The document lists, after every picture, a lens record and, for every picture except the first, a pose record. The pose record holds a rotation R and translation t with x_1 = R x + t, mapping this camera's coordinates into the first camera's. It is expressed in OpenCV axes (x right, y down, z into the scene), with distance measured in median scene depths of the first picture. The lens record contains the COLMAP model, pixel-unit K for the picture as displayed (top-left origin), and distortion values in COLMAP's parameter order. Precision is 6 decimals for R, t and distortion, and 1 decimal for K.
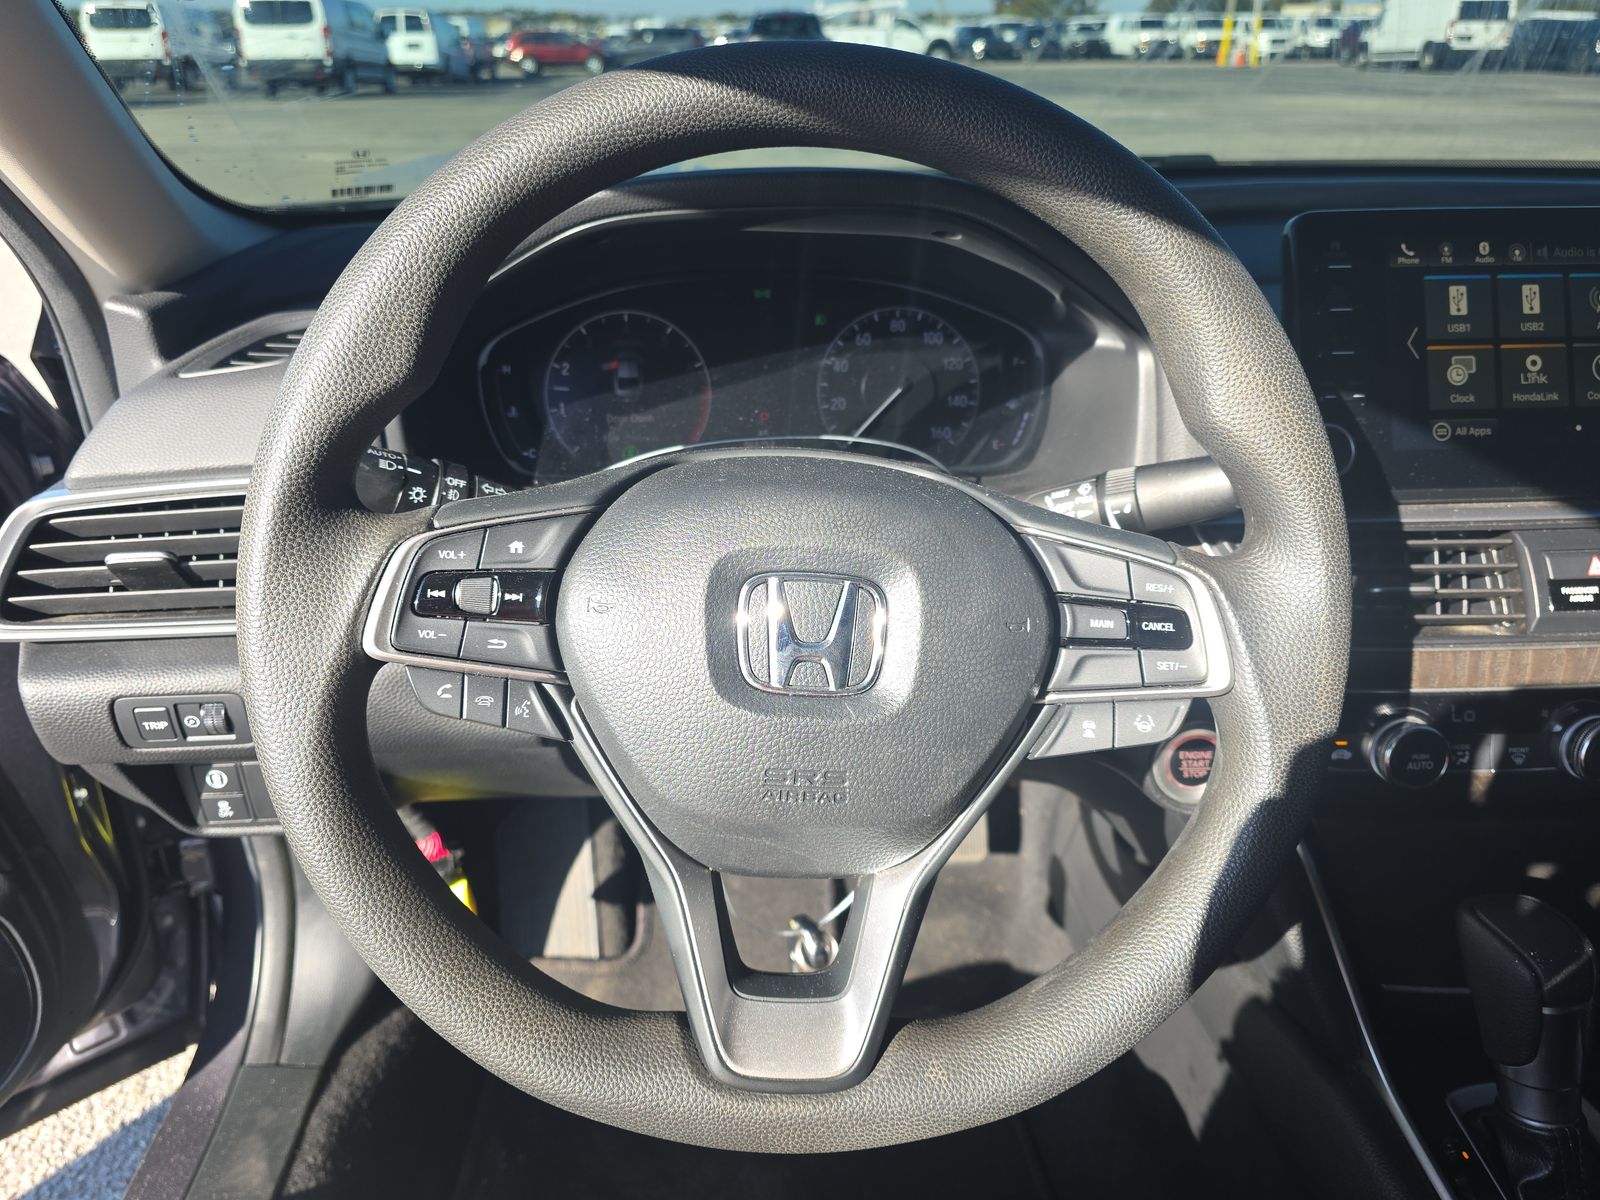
lens RADIAL K [[1051.3, 0, 787.2], [0, 1051.3, 595.1], [0, 0, 1]] dist [0.030474, -0.015732]
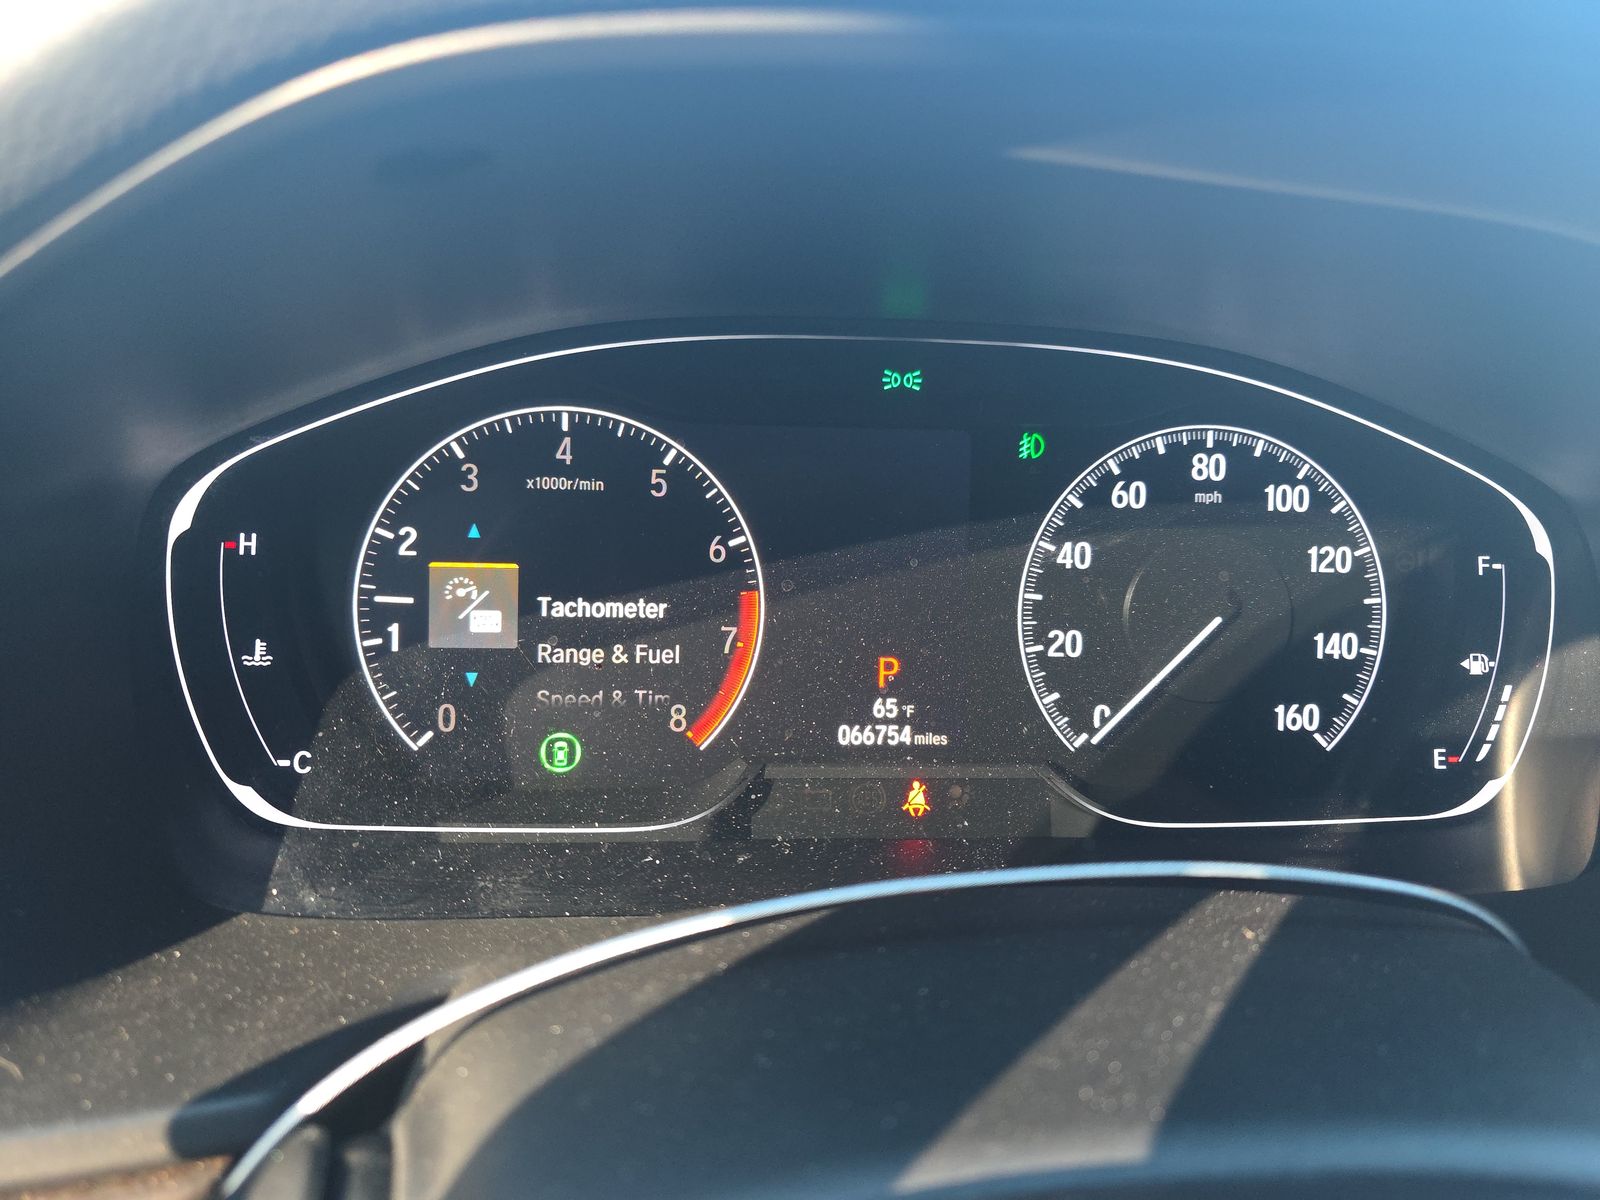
lens RADIAL K [[1051.3, 0, 804.9], [0, 1051.3, 594.1], [0, 0, 1]] dist [0.030474, -0.015732]
pose [[0.996996, 0.032542, 0.070282, -0.110487], [-0.029240, 0.998443, -0.047512, -0.229002], [-0.071718, 0.045315, 0.996395, 0.749256]]
